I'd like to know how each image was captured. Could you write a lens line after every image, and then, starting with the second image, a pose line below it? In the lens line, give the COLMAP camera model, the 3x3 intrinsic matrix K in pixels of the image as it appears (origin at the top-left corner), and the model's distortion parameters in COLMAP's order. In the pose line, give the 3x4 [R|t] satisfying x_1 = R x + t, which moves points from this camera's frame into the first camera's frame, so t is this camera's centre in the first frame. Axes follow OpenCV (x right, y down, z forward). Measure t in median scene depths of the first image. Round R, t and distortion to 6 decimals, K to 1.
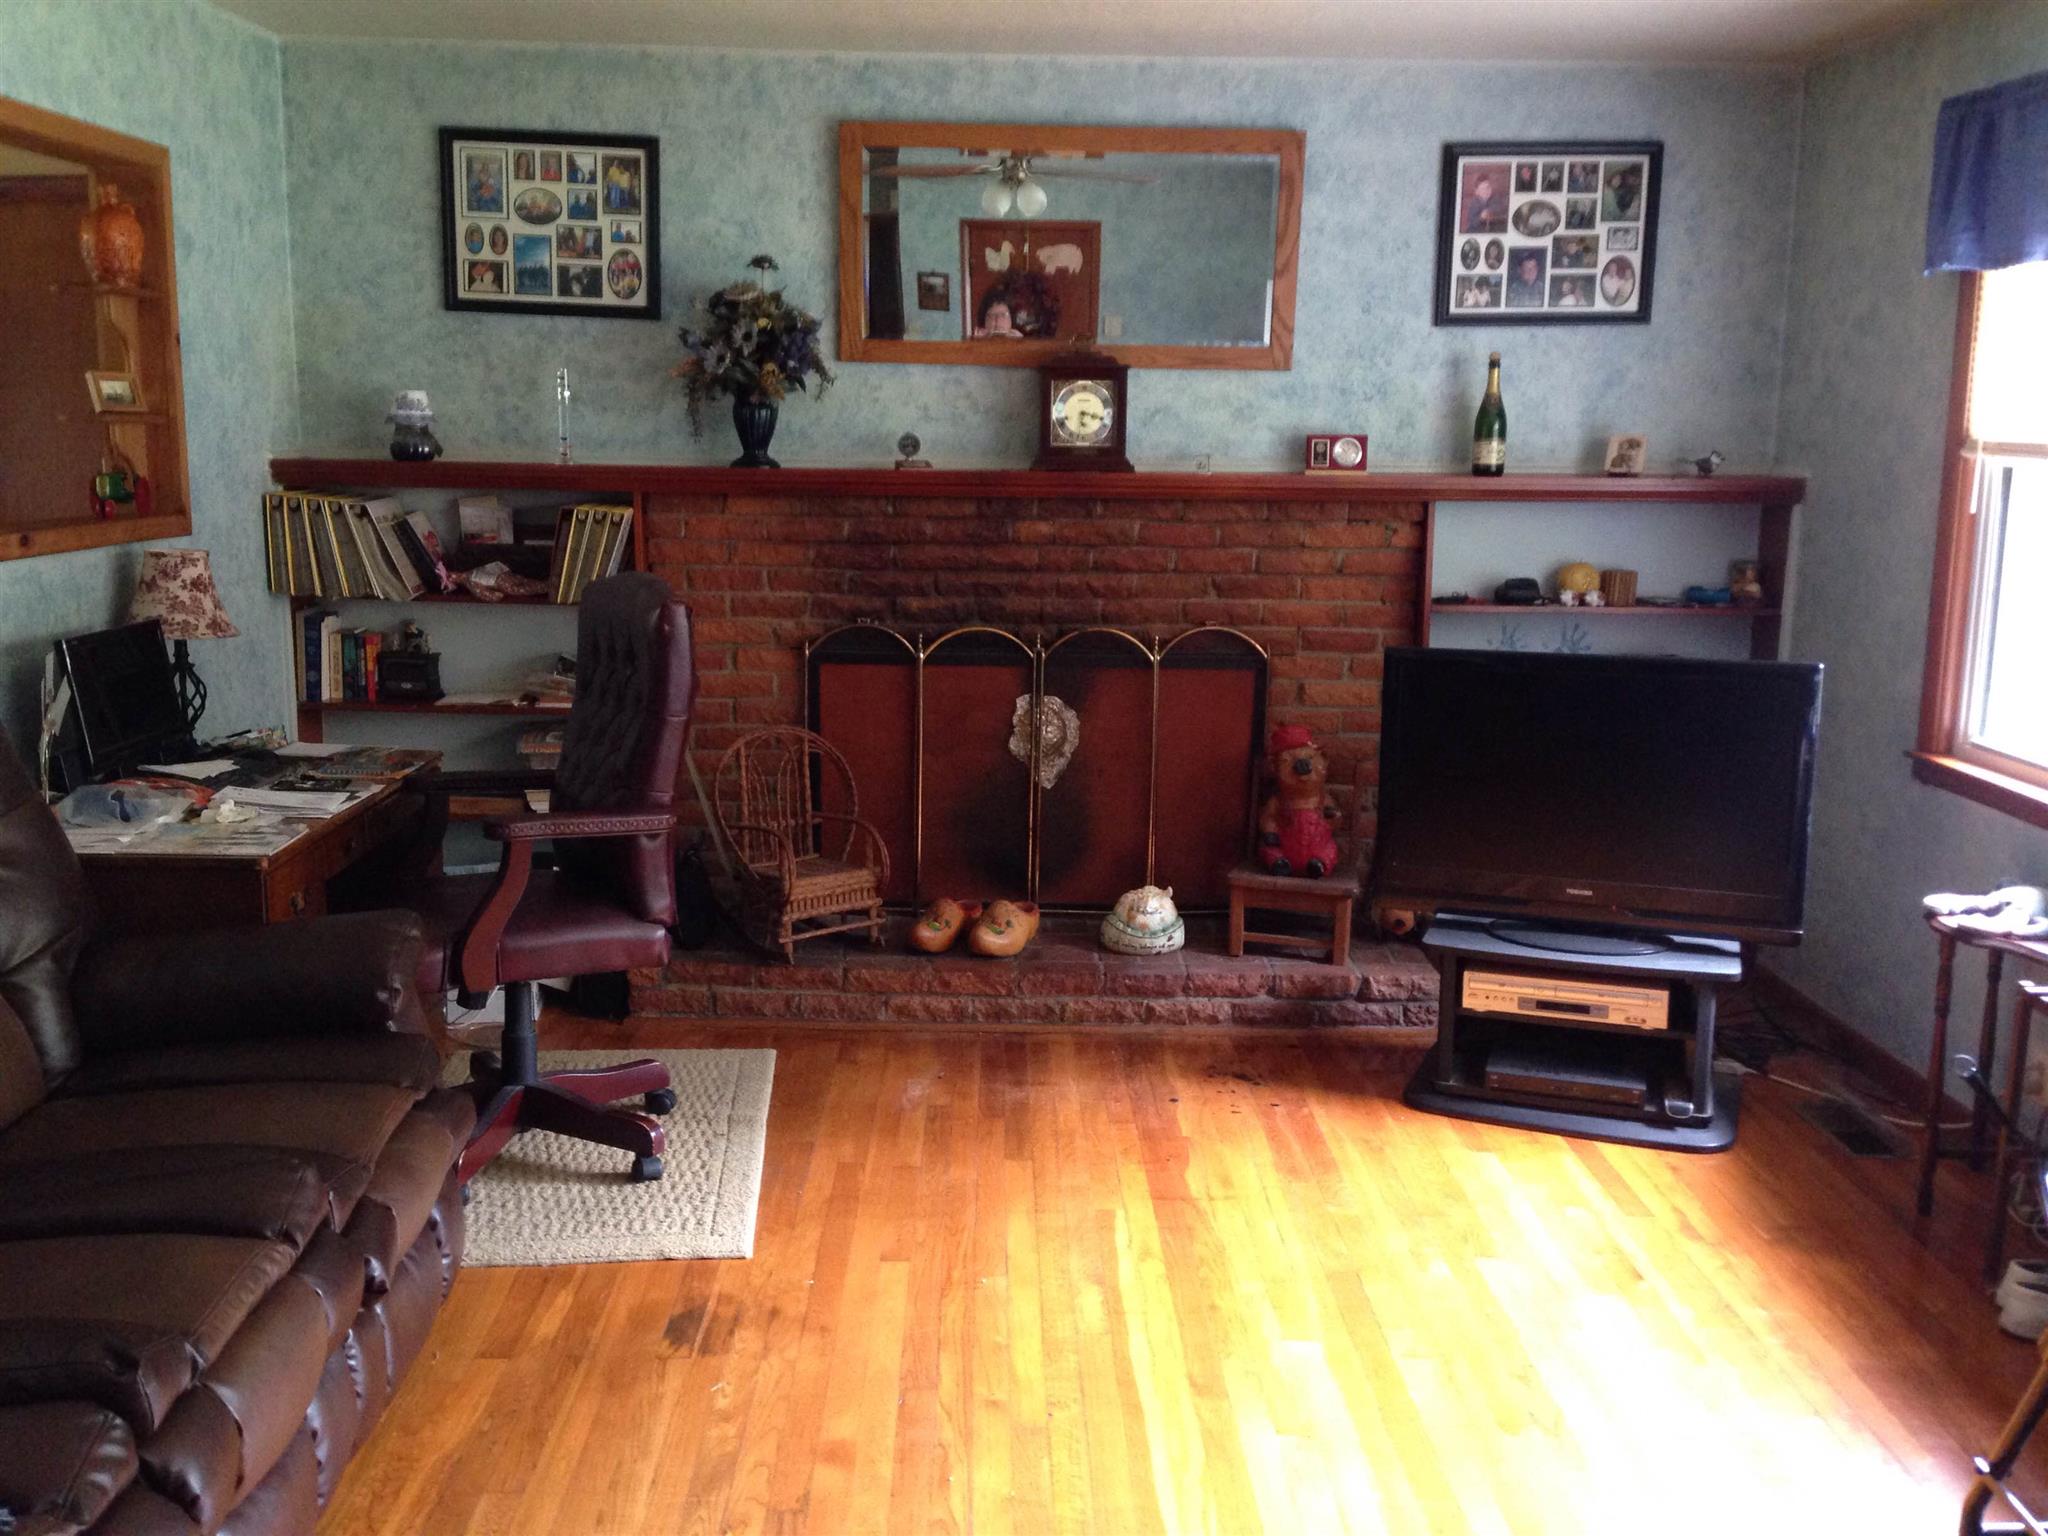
lens RADIAL K [[1845.0, 0, 1008.8], [0, 1845.0, 767.4], [0, 0, 1]] dist [0.077233, -0.112692]
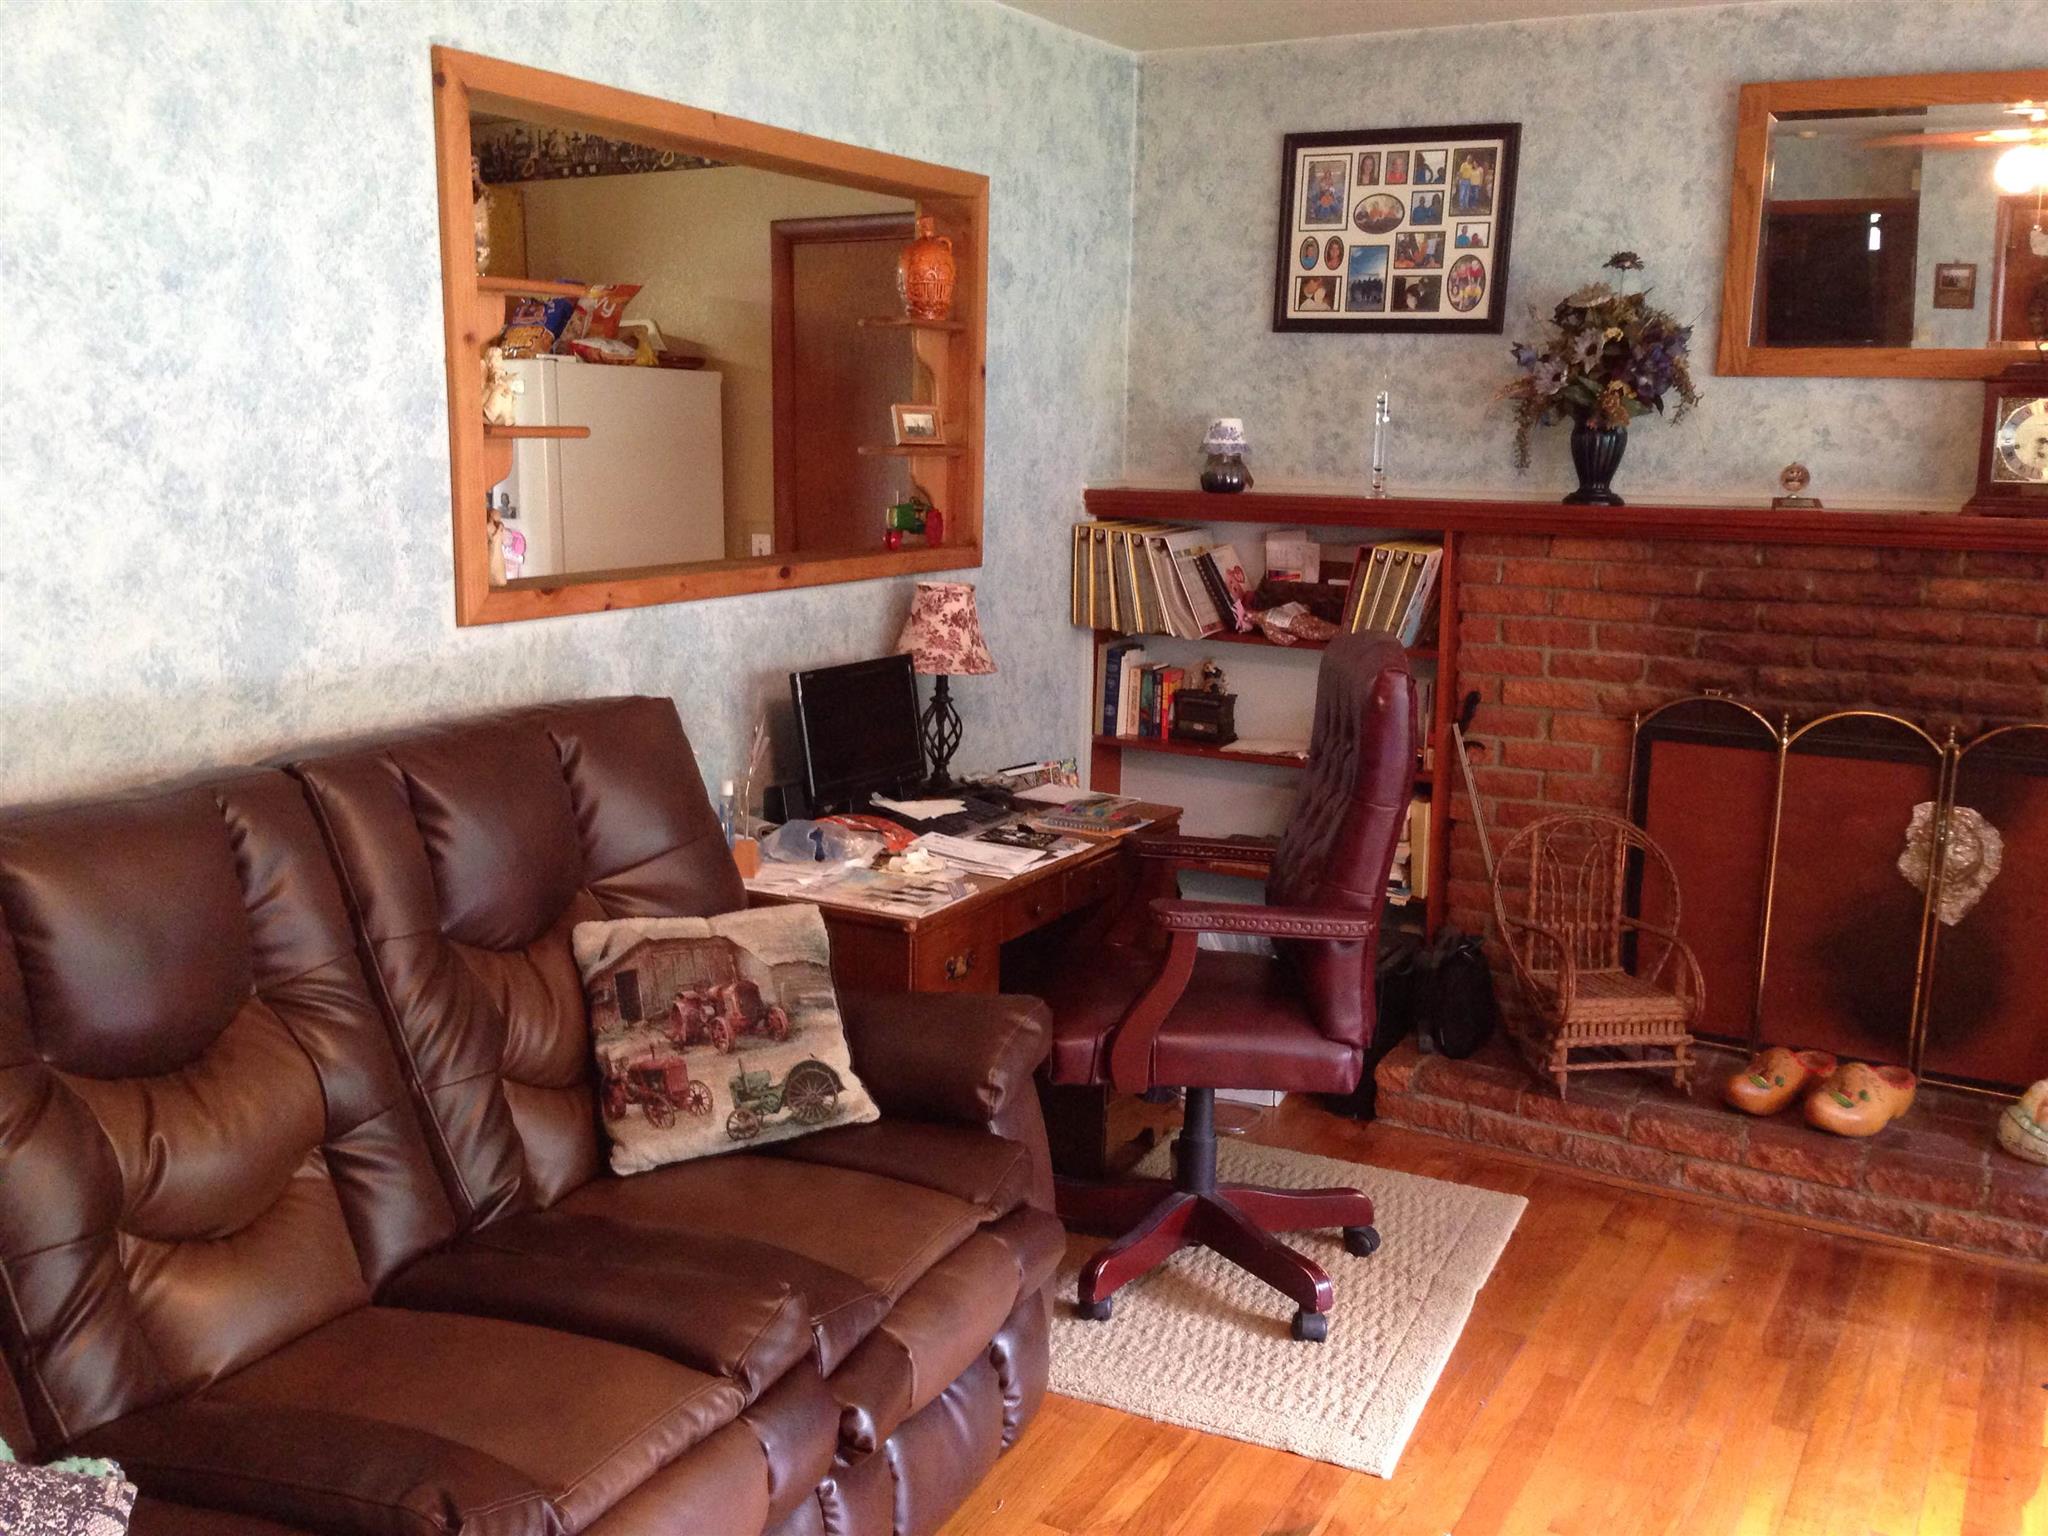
lens RADIAL K [[1845.0, 0, 1014.6], [0, 1845.0, 772.3], [0, 0, 1]] dist [0.077233, -0.112692]
pose [[0.863156, 0.092370, -0.496418, 0.068747], [-0.094474, 0.995307, 0.020930, -0.033116], [0.496021, 0.028833, 0.867832, 0.136754]]
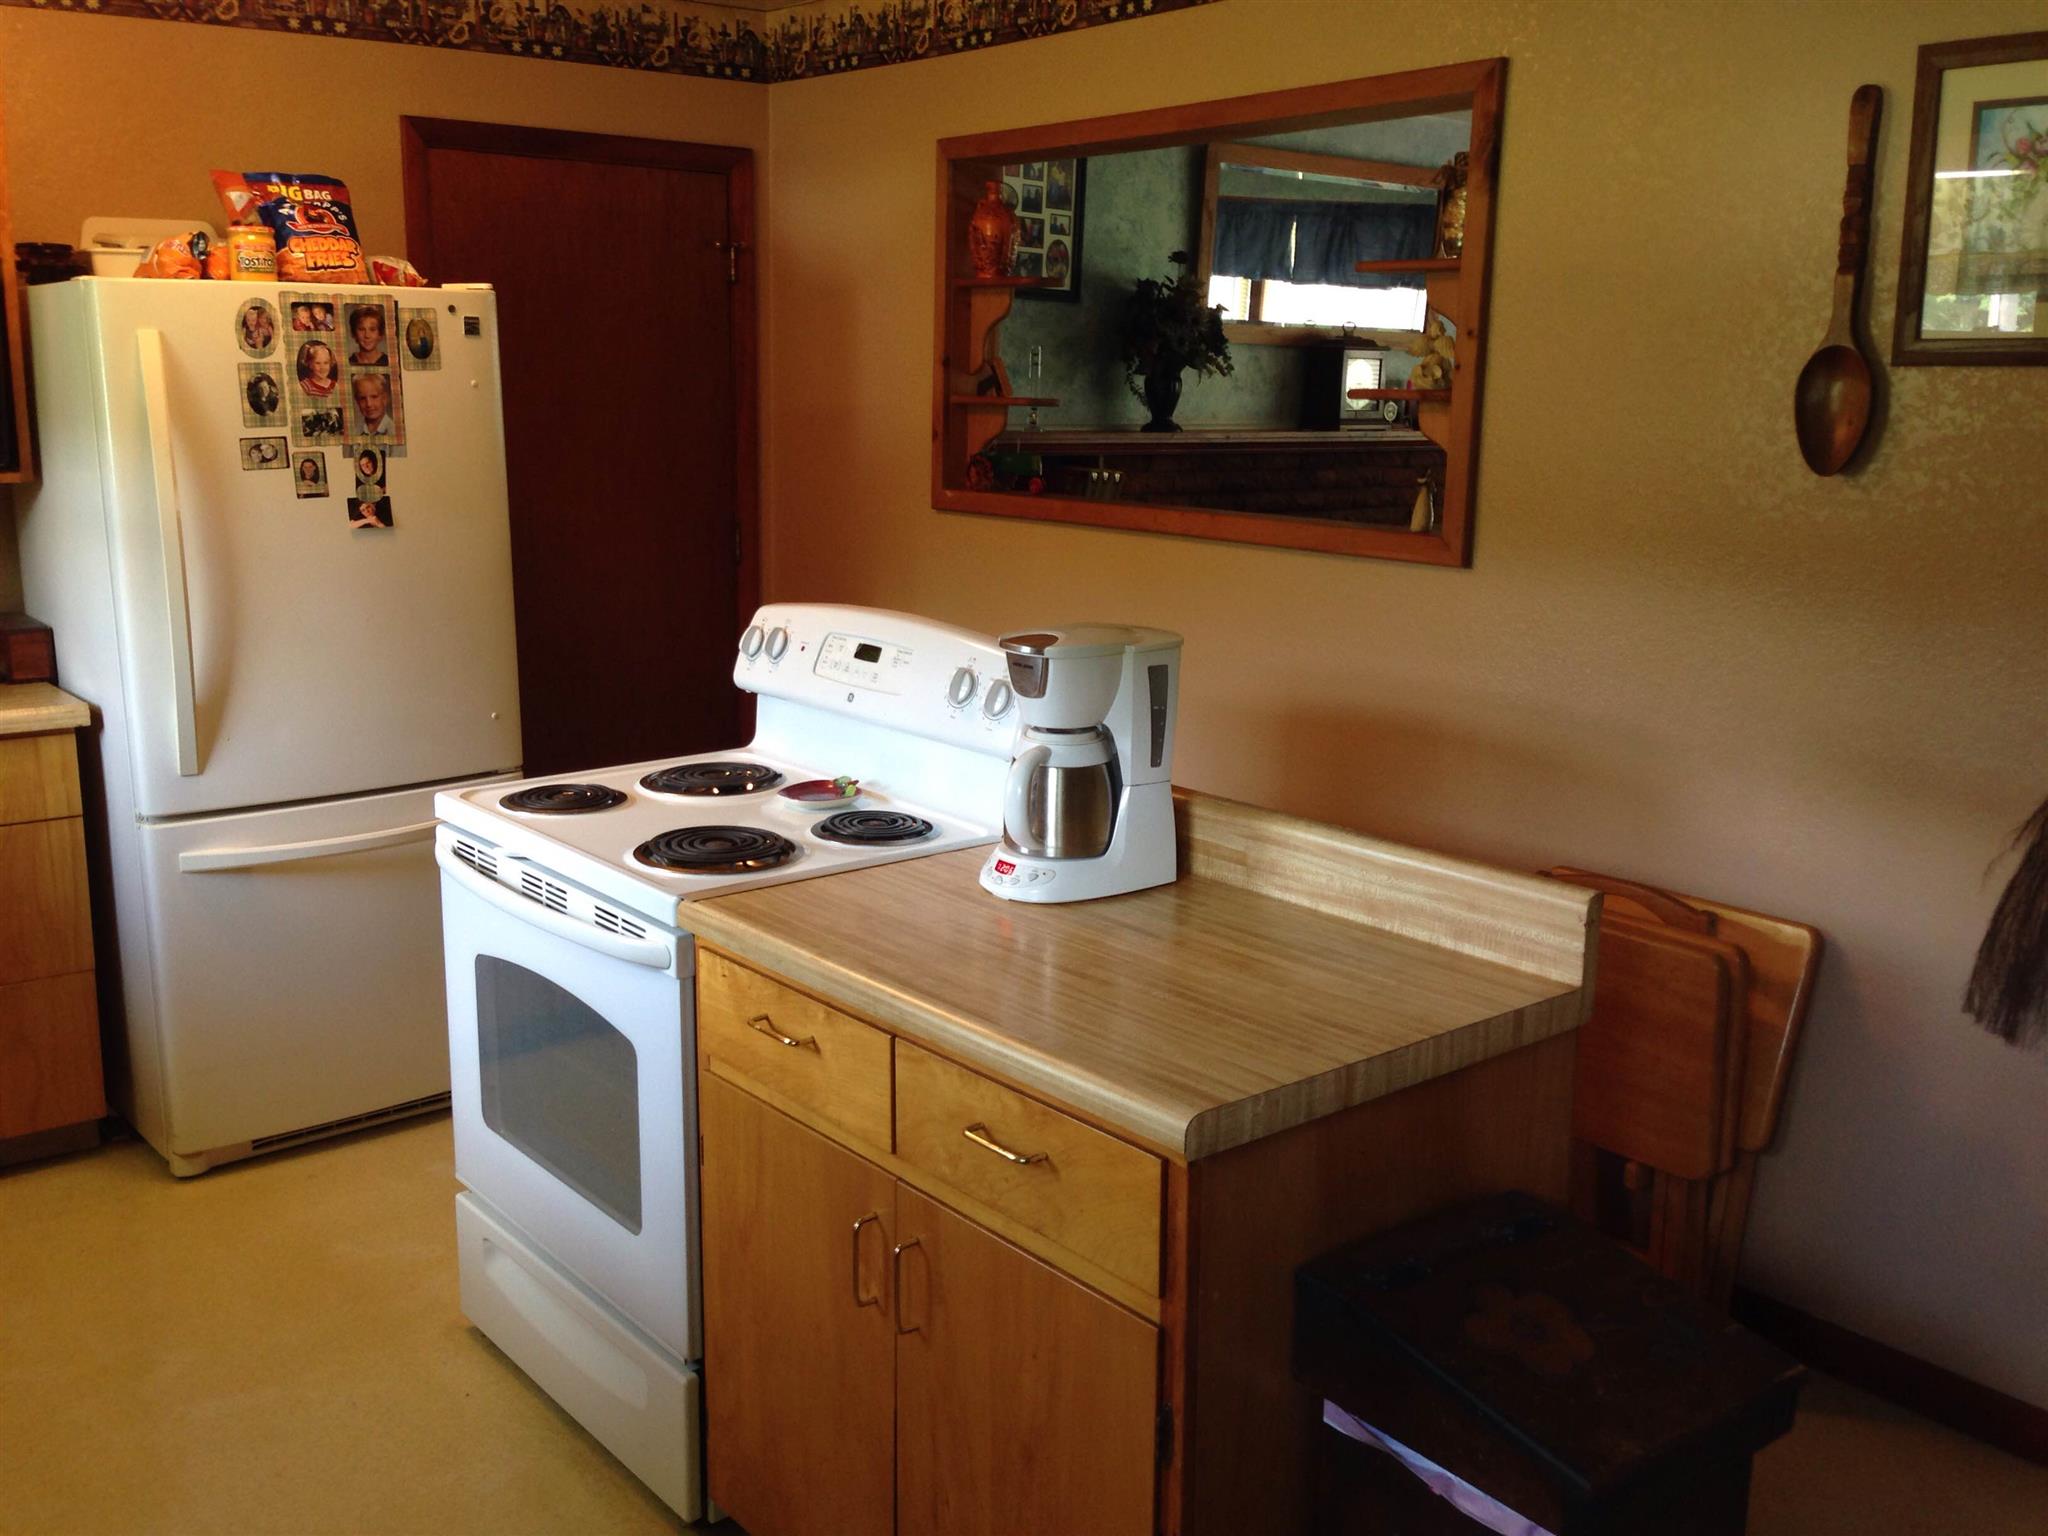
lens RADIAL K [[1845.0, 0, 945.5], [0, 1845.0, 797.8], [0, 0, 1]] dist [0.077233, -0.112692]
pose [[0.811512, -0.125044, 0.570800, -0.969126], [0.106388, 0.992126, 0.066091, -0.021838], [-0.574569, 0.007093, 0.818425, 0.111027]]
